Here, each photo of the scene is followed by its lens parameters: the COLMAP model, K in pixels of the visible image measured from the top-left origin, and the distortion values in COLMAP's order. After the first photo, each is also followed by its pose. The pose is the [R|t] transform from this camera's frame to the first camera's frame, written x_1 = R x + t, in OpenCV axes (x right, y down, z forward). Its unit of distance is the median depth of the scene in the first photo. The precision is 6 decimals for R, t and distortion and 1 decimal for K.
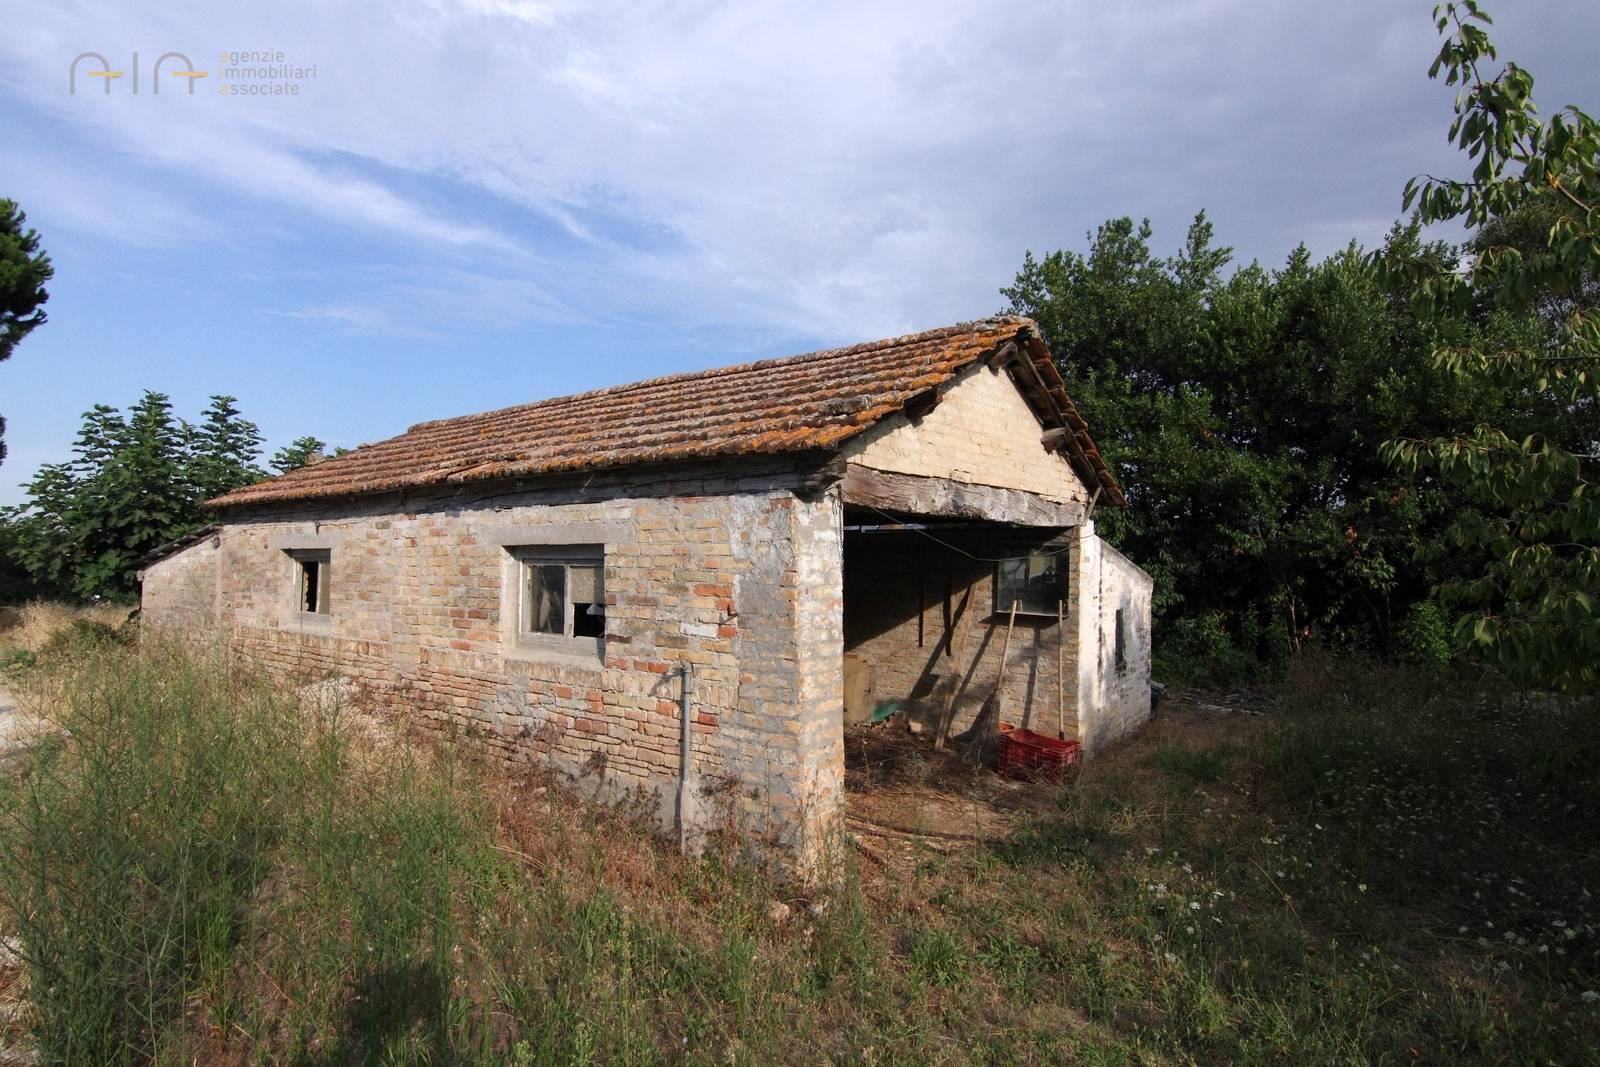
lens RADIAL K [[806.9, 0, 798.4], [0, 806.9, 536.8], [0, 0, 1]] dist [-0.015760, -0.002404]
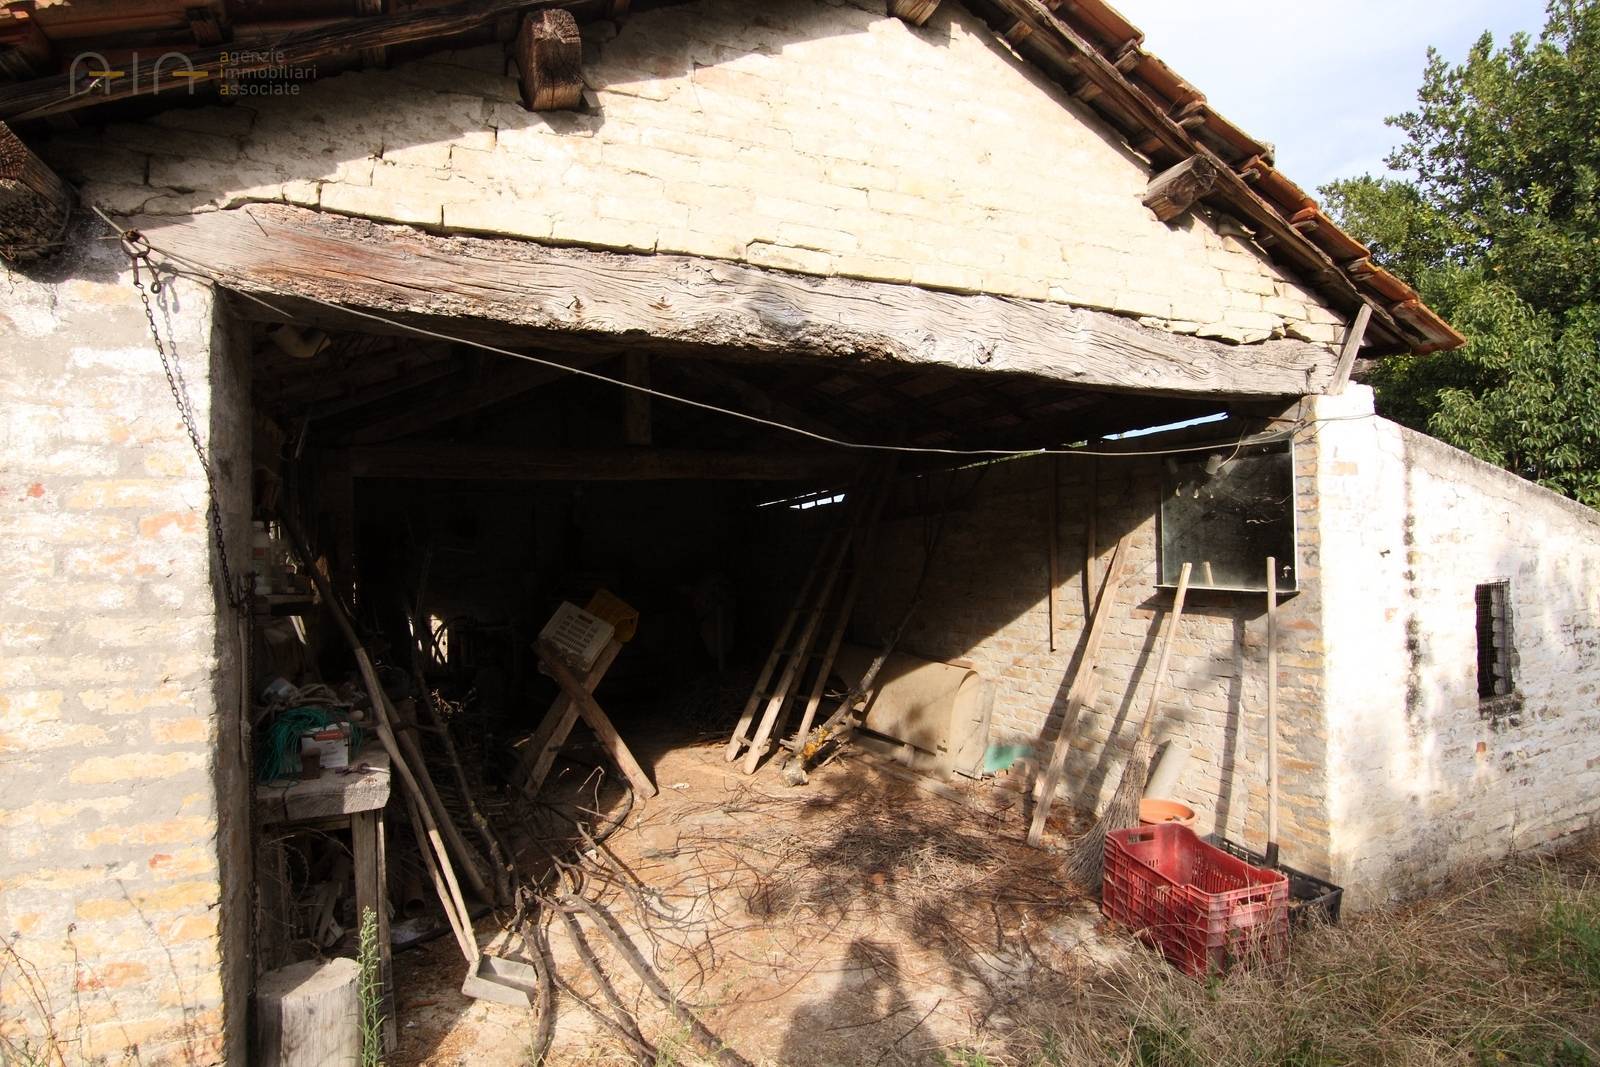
lens RADIAL K [[806.9, 0, 800.3], [0, 806.9, 536.6], [0, 0, 1]] dist [-0.015760, -0.002404]
pose [[0.876719, -0.039127, -0.479409, 0.298372], [0.037547, 0.999212, -0.012886, 0.060502], [0.479535, -0.006703, 0.877497, 0.445214]]
